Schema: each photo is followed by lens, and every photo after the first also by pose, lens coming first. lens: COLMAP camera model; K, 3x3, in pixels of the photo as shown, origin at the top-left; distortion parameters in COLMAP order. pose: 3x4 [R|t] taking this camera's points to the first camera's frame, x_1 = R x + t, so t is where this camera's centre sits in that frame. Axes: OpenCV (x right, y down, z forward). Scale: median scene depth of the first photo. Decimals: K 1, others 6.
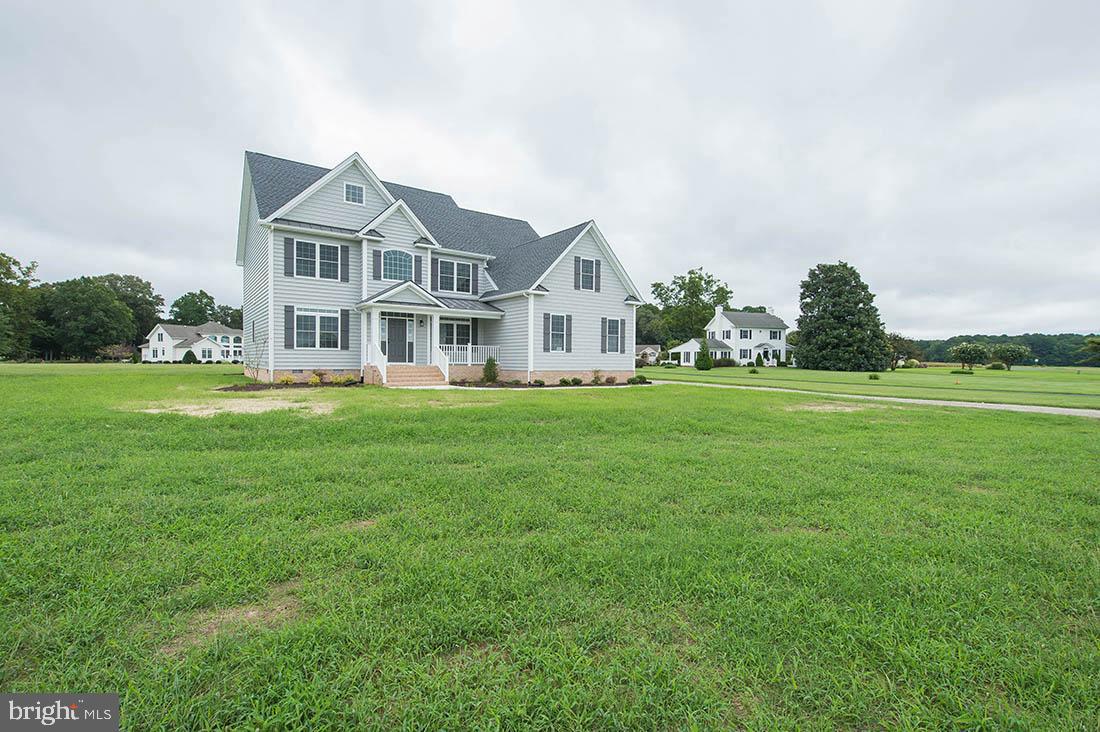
lens RADIAL K [[495.7, 0, 549.6], [0, 495.7, 371.4], [0, 0, 1]] dist [0.004550, -0.000215]
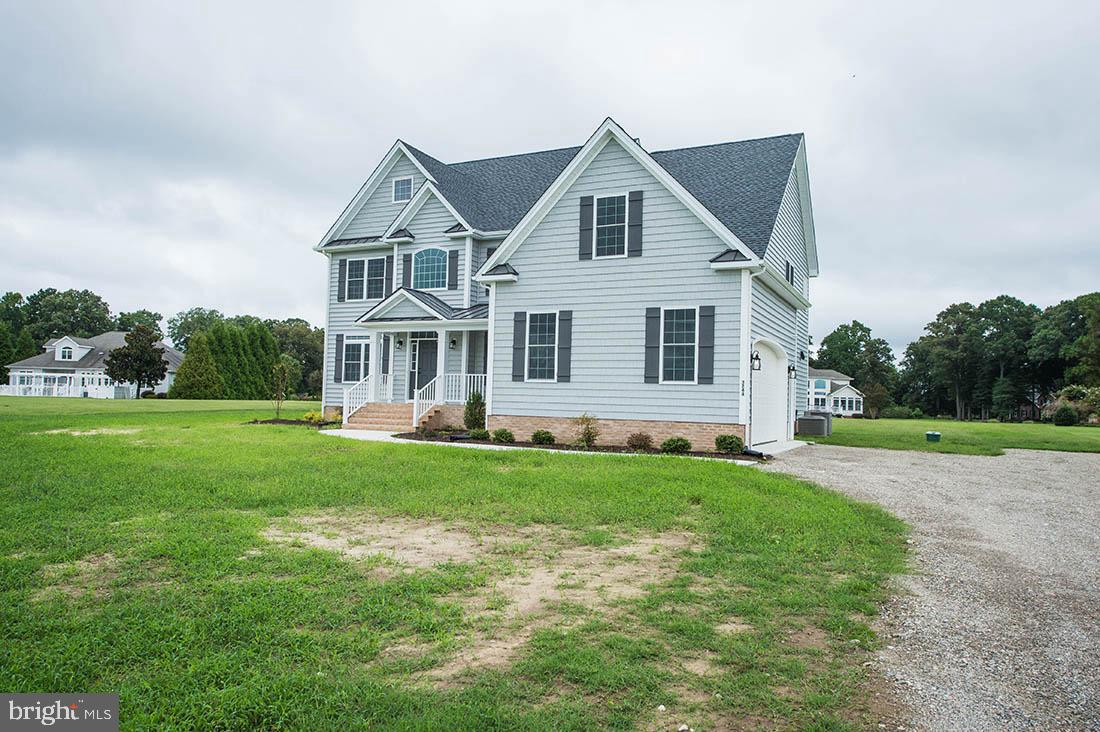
lens RADIAL K [[751.4, 0, 554.8], [0, 751.4, 366.6], [0, 0, 1]] dist [0.002889, -0.000786]
pose [[0.466491, -0.038141, -0.883703, 0.749735], [-0.042144, 0.996977, -0.065277, -0.002512], [0.883522, 0.067694, 0.463473, 0.639827]]
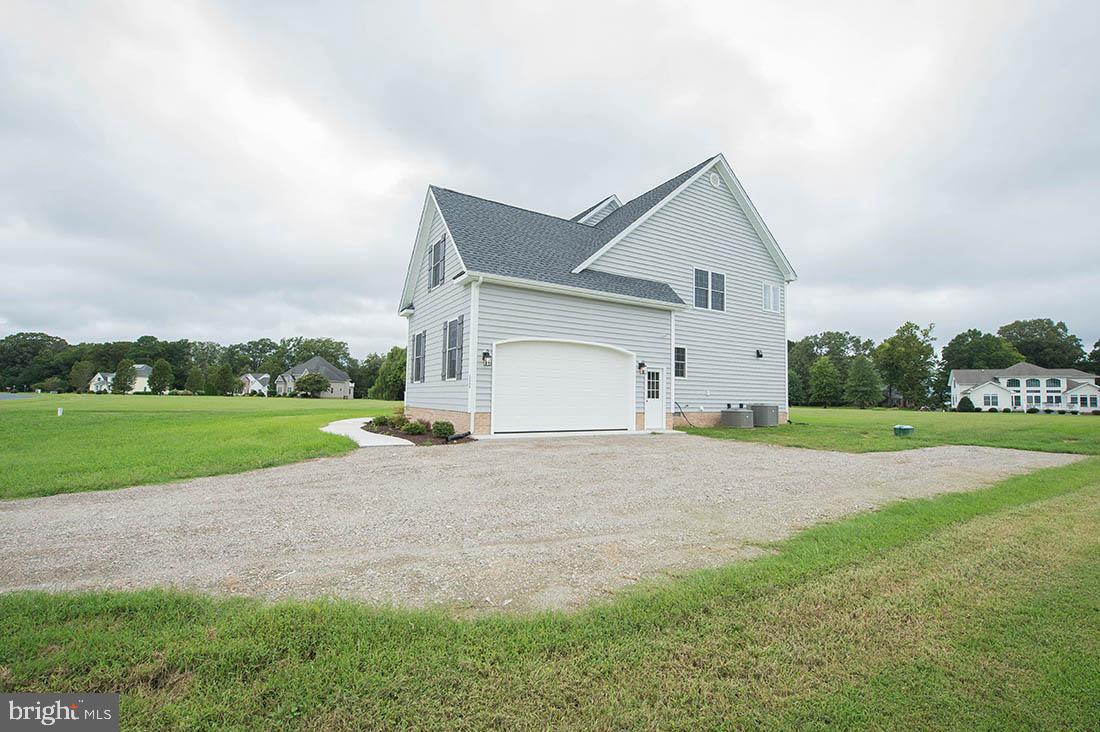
lens RADIAL K [[459.1, 0, 553.0], [0, 459.1, 365.5], [0, 0, 1]] dist [-0.001906, -0.000055]
pose [[-0.088419, -0.079482, -0.992907, 0.704902], [-0.040341, 0.996279, -0.076160, -0.019126], [0.995266, 0.033320, -0.091297, 1.278287]]
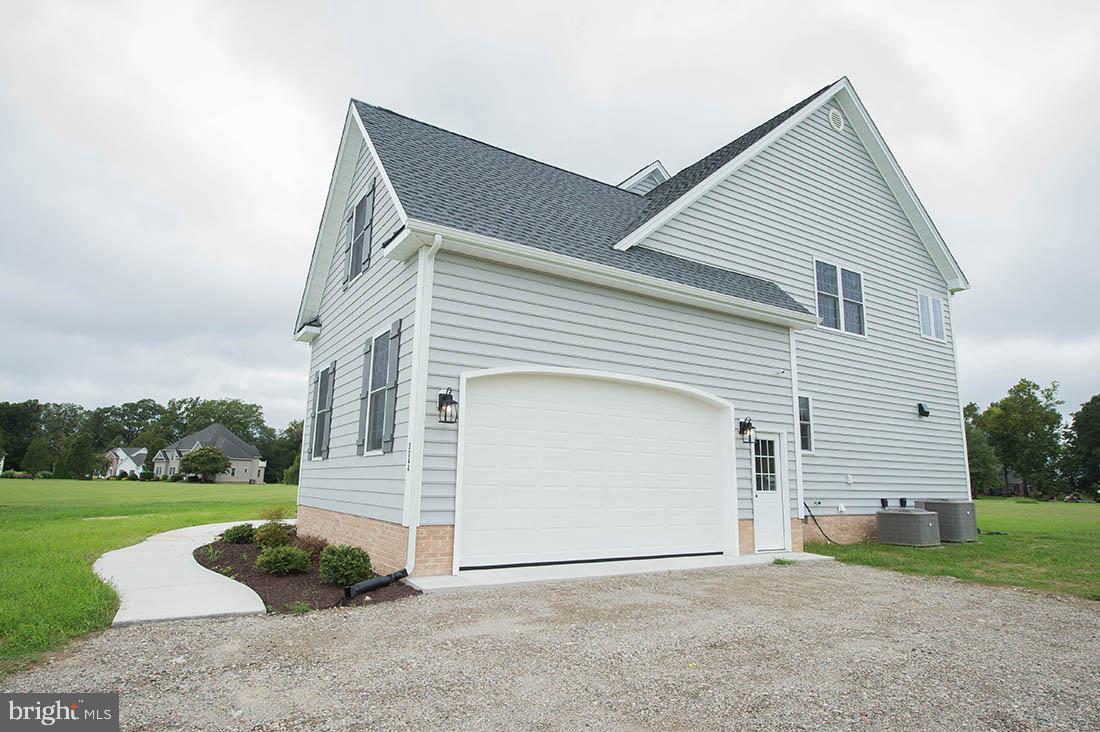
lens RADIAL K [[611.6, 0, 549.9], [0, 611.6, 369.9], [0, 0, 1]] dist [-0.002751, 0.000687]
pose [[-0.074499, -0.189357, -0.979078, 0.513364], [-0.041356, 0.981548, -0.186688, -0.024531], [0.996363, 0.026583, -0.080956, 1.236136]]
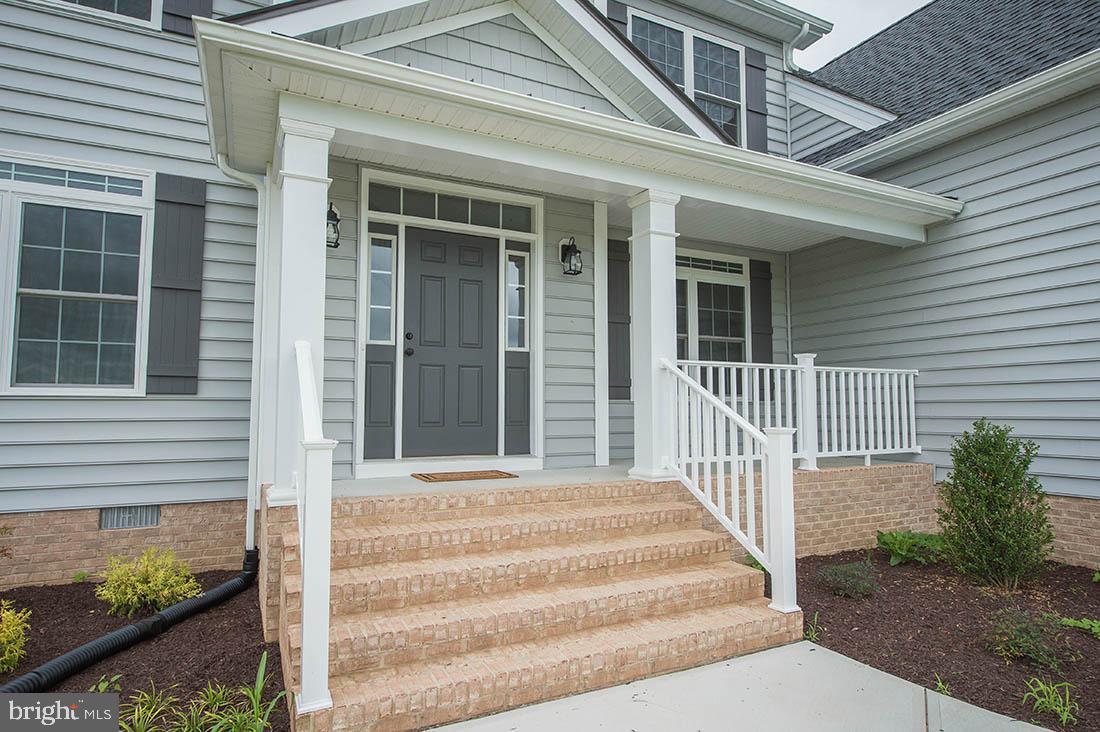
lens RADIAL K [[611.6, 0, 549.2], [0, 611.6, 369.0], [0, 0, 1]] dist [-0.002751, 0.000687]
pose [[0.984965, -0.018850, -0.171724, -0.225722], [0.004699, 0.996585, -0.082444, -0.031716], [0.172692, 0.080397, 0.981689, 0.759973]]
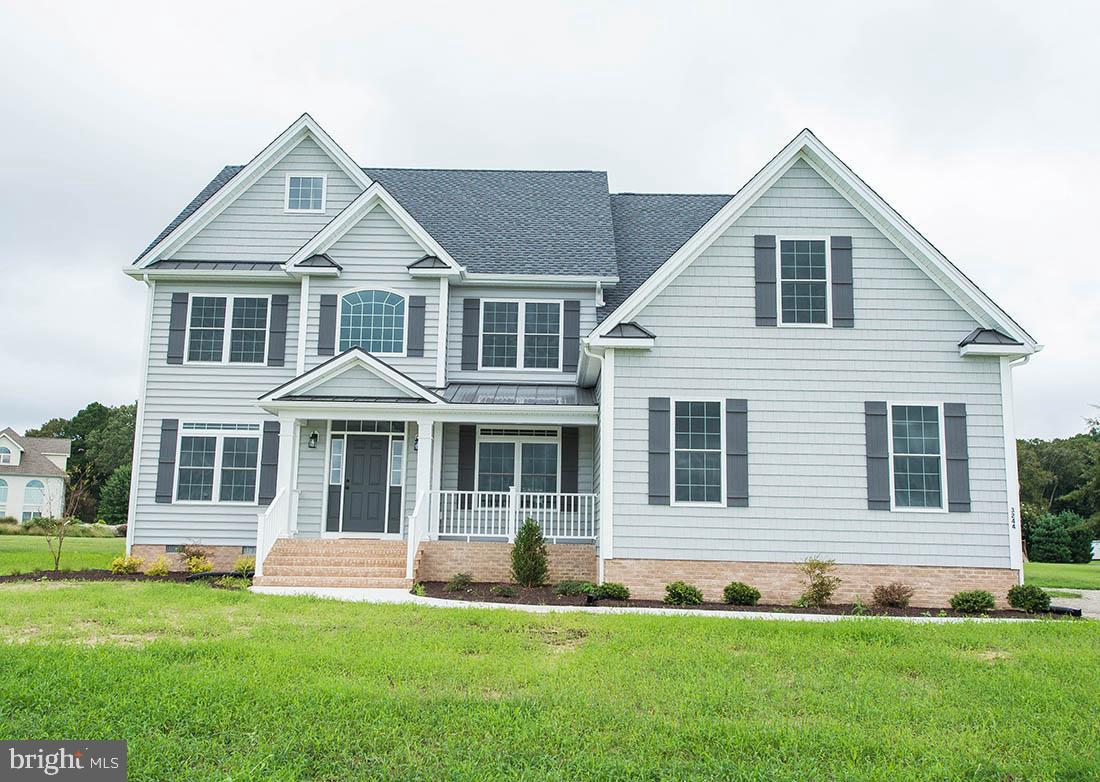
lens RADIAL K [[948.0, 0, 531.3], [0, 948.0, 390.9], [0, 0, 1]] dist [0.035542, 0.004225]
pose [[0.796523, -0.083477, -0.598818, 0.332867], [-0.027179, 0.984478, -0.173391, 0.000756], [0.603997, 0.154386, 0.781891, 0.395217]]
